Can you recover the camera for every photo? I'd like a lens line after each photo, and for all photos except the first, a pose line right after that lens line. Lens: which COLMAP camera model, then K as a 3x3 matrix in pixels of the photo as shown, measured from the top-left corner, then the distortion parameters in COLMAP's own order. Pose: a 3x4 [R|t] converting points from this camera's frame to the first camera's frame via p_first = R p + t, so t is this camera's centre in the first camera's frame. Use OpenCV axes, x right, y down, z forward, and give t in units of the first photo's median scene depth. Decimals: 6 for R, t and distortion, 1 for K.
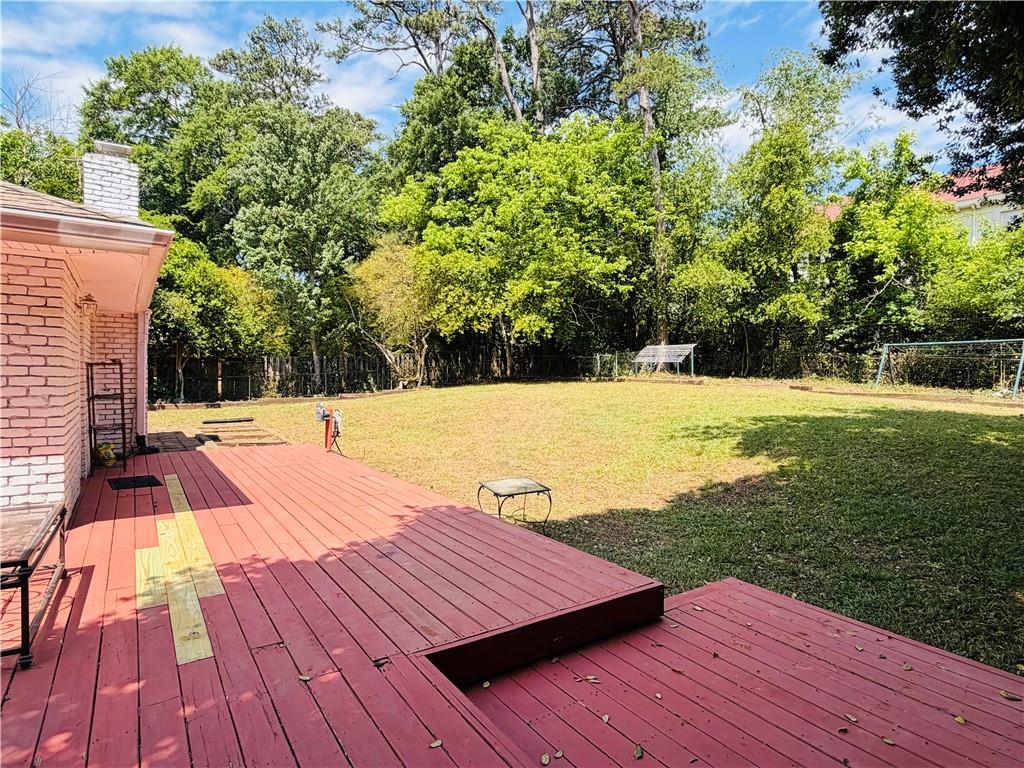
lens RADIAL K [[566.6, 0, 514.0], [0, 566.6, 382.7], [0, 0, 1]] dist [0.001123, -0.000130]
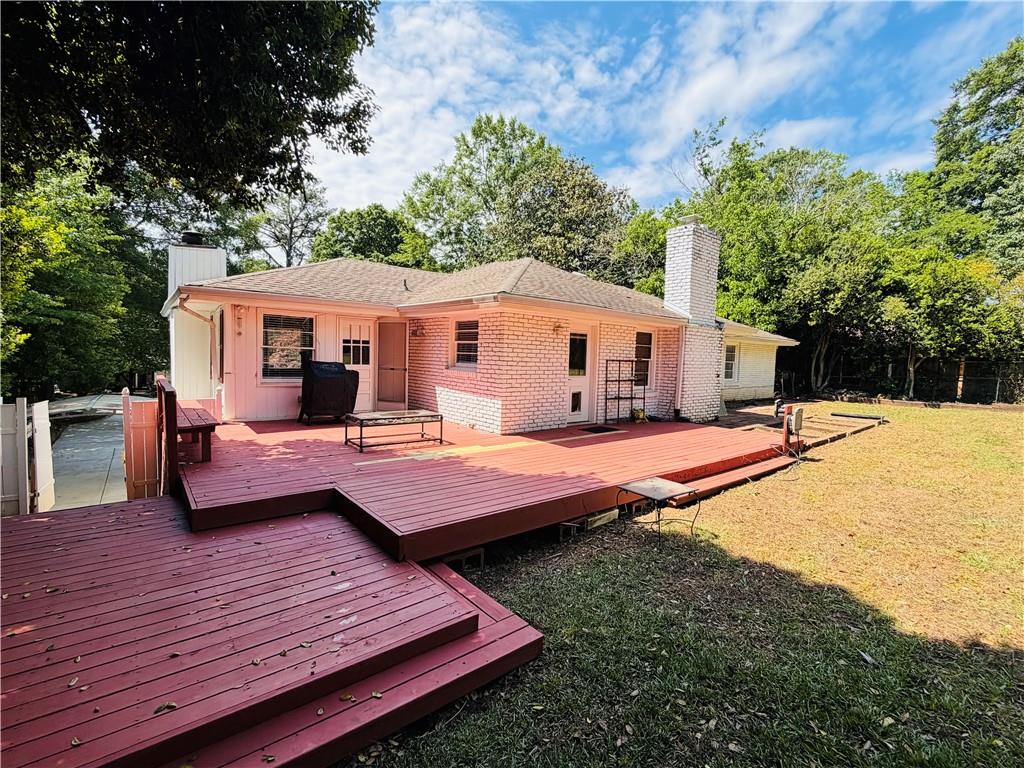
lens RADIAL K [[455.6, 0, 513.5], [0, 455.6, 387.4], [0, 0, 1]] dist [-0.000719, 0.000056]
pose [[0.097055, 0.061358, -0.993386, 0.322663], [-0.042257, 0.997452, 0.057481, -0.009319], [0.994382, 0.036399, 0.099401, 0.291027]]
